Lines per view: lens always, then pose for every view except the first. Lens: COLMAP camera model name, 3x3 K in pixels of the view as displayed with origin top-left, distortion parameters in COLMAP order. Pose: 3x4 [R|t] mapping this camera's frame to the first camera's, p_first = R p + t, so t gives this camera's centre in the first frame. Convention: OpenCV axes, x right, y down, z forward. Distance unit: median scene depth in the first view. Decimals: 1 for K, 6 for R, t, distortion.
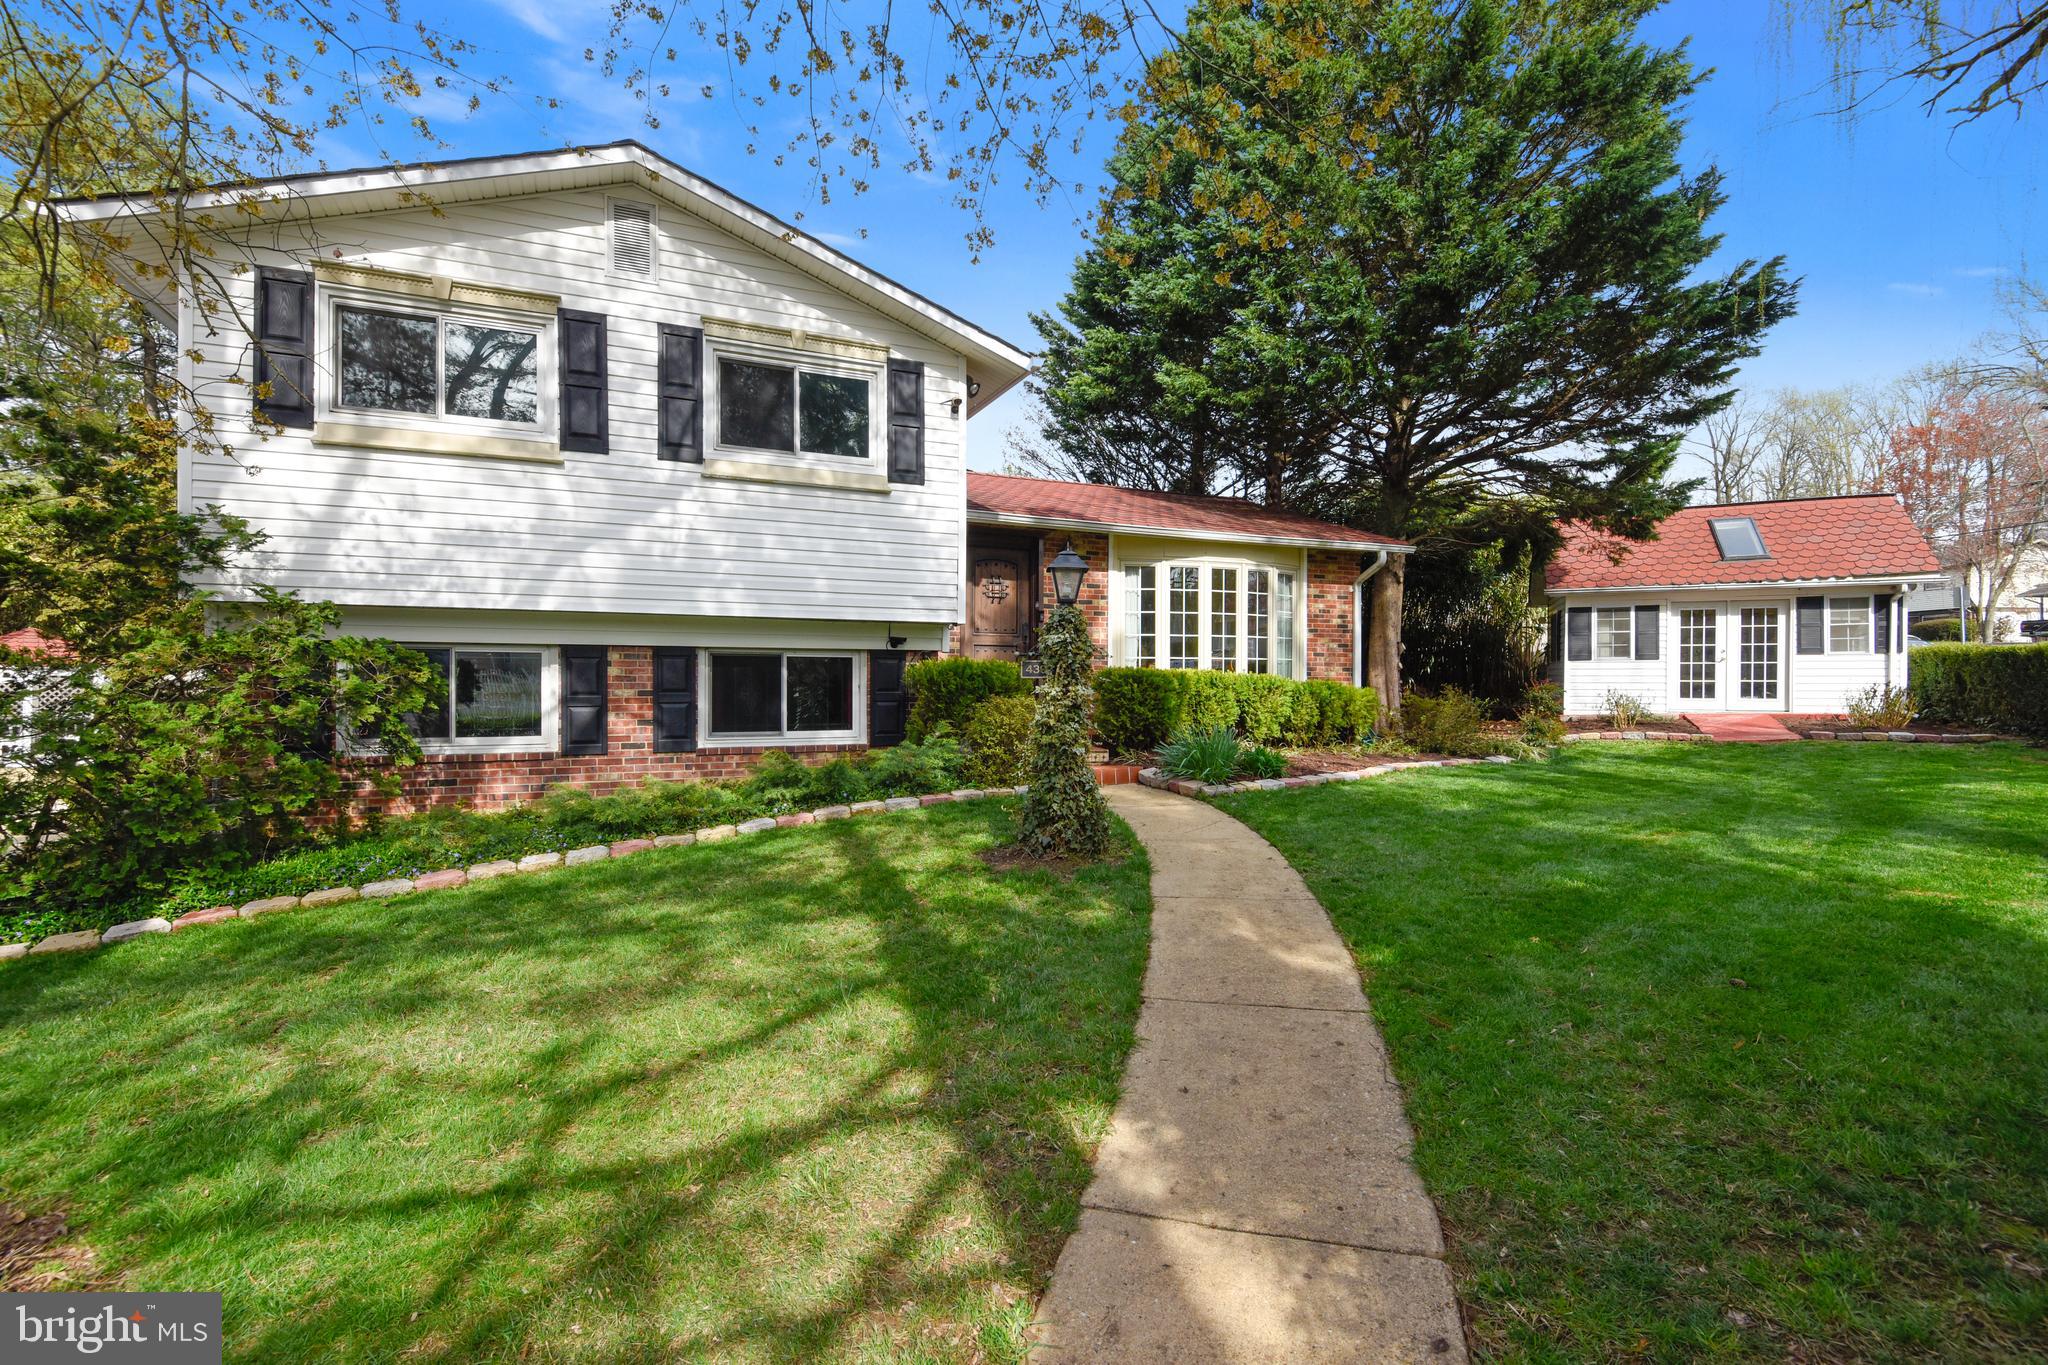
lens RADIAL K [[939.4, 0, 1062.8], [0, 939.4, 688.5], [0, 0, 1]] dist [0.038426, -0.039324]
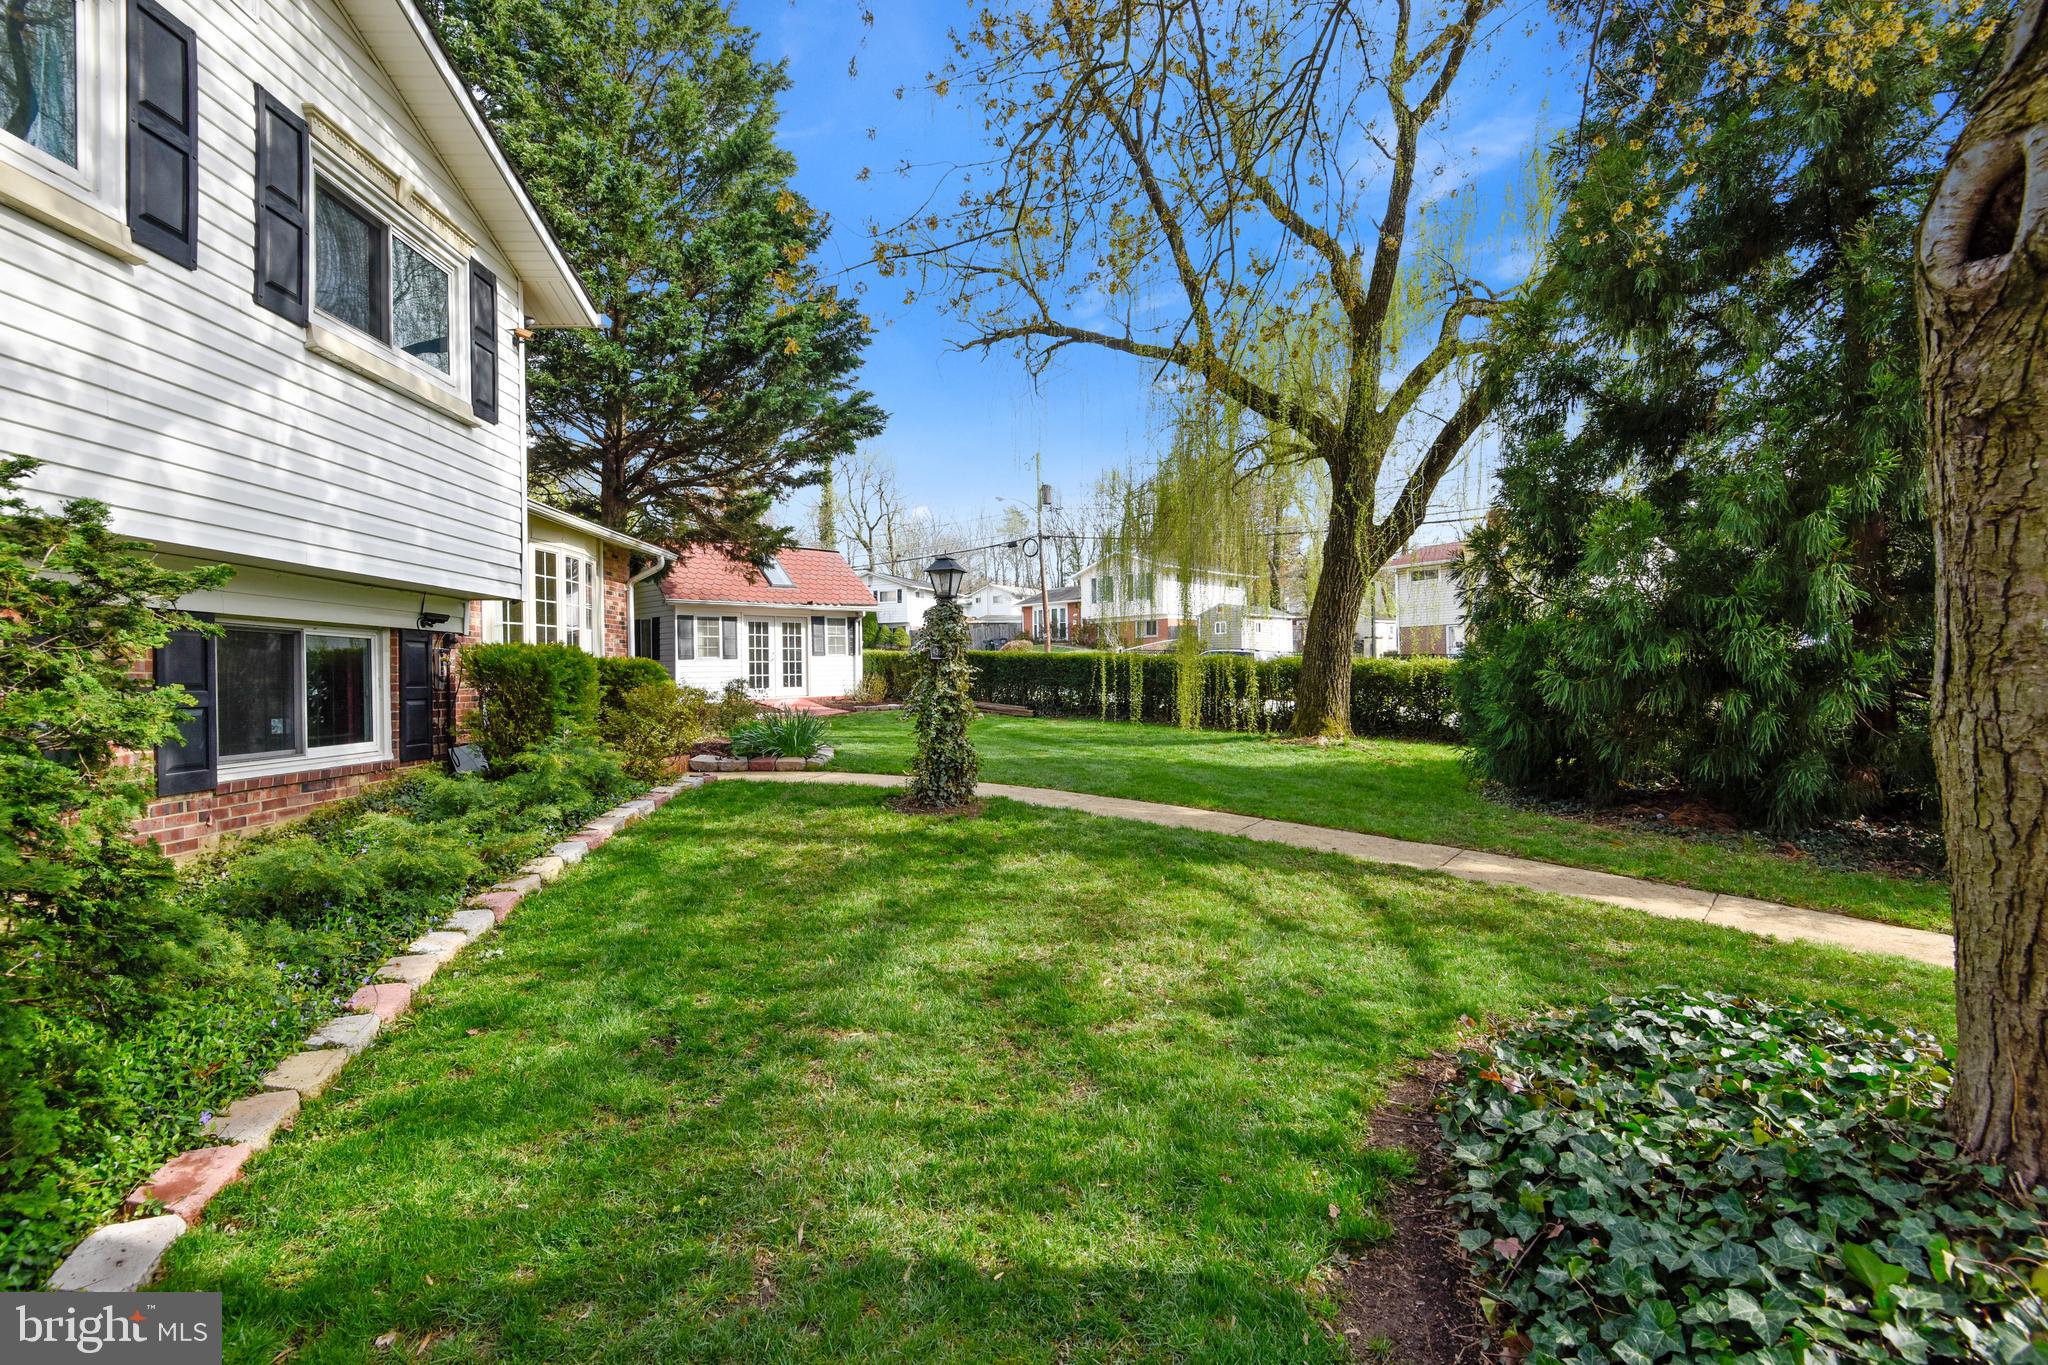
lens RADIAL K [[939.7, 0, 1028.8], [0, 939.7, 661.7], [0, 0, 1]] dist [0.001042, -0.000396]
pose [[0.376303, 0.005195, 0.926482, -0.690946], [0.028717, 0.999438, -0.017268, 0.010585], [-0.926051, 0.033104, 0.375943, 0.276433]]
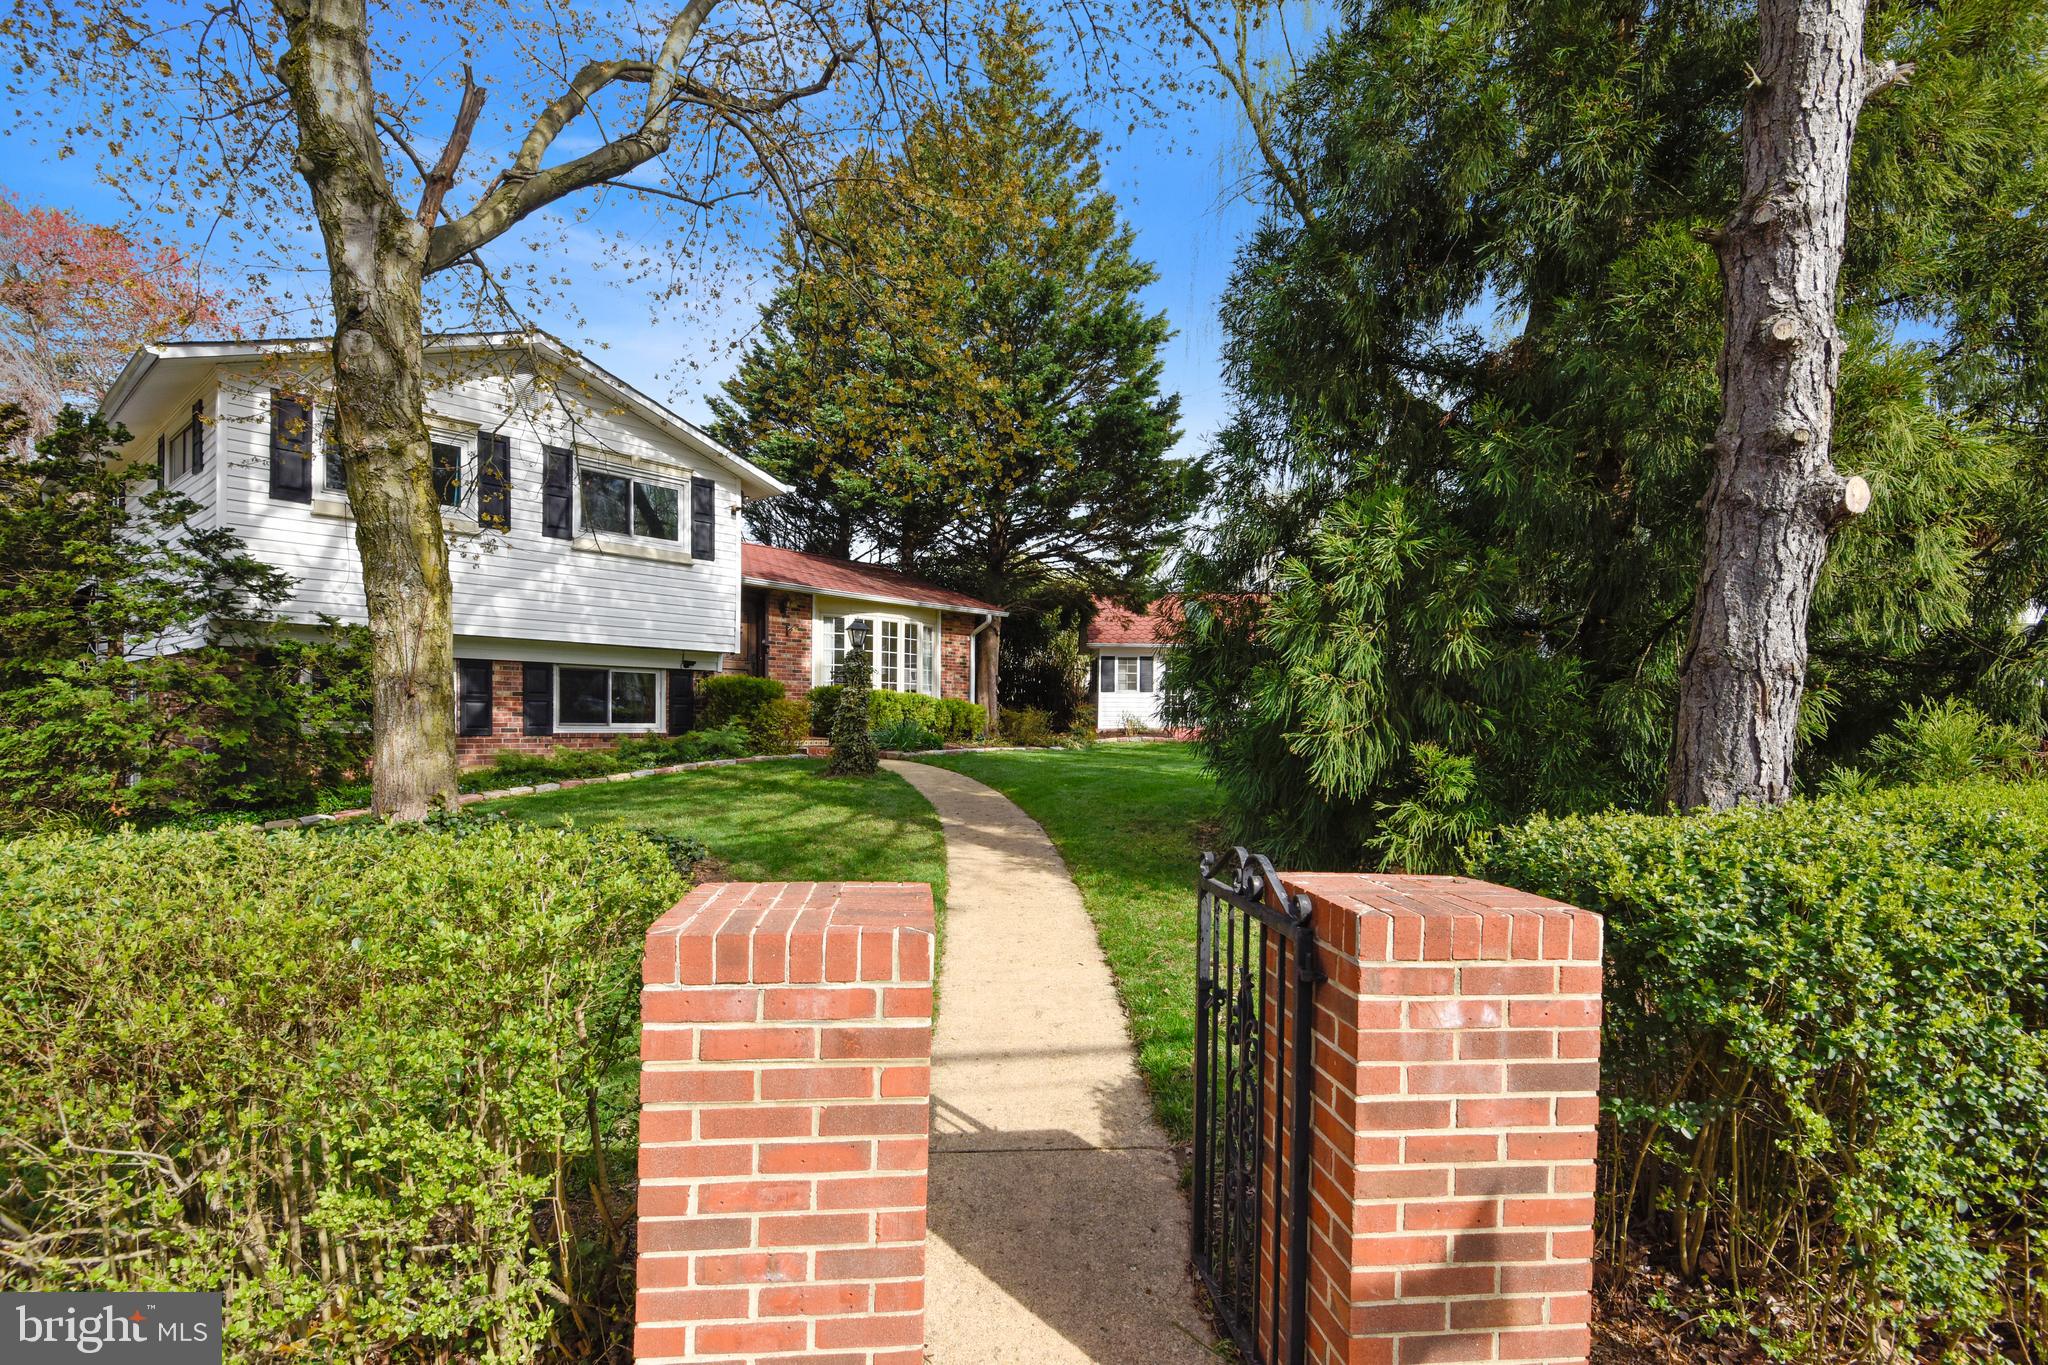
lens RADIAL K [[948.0, 0, 1045.2], [0, 948.0, 725.8], [0, 0, 1]] dist [0.001387, 0.000206]
pose [[0.914824, 0.004982, 0.403823, -0.264284], [-0.005259, 0.999986, -0.000424, 0.045410], [-0.403819, -0.001736, 0.914837, -0.590453]]
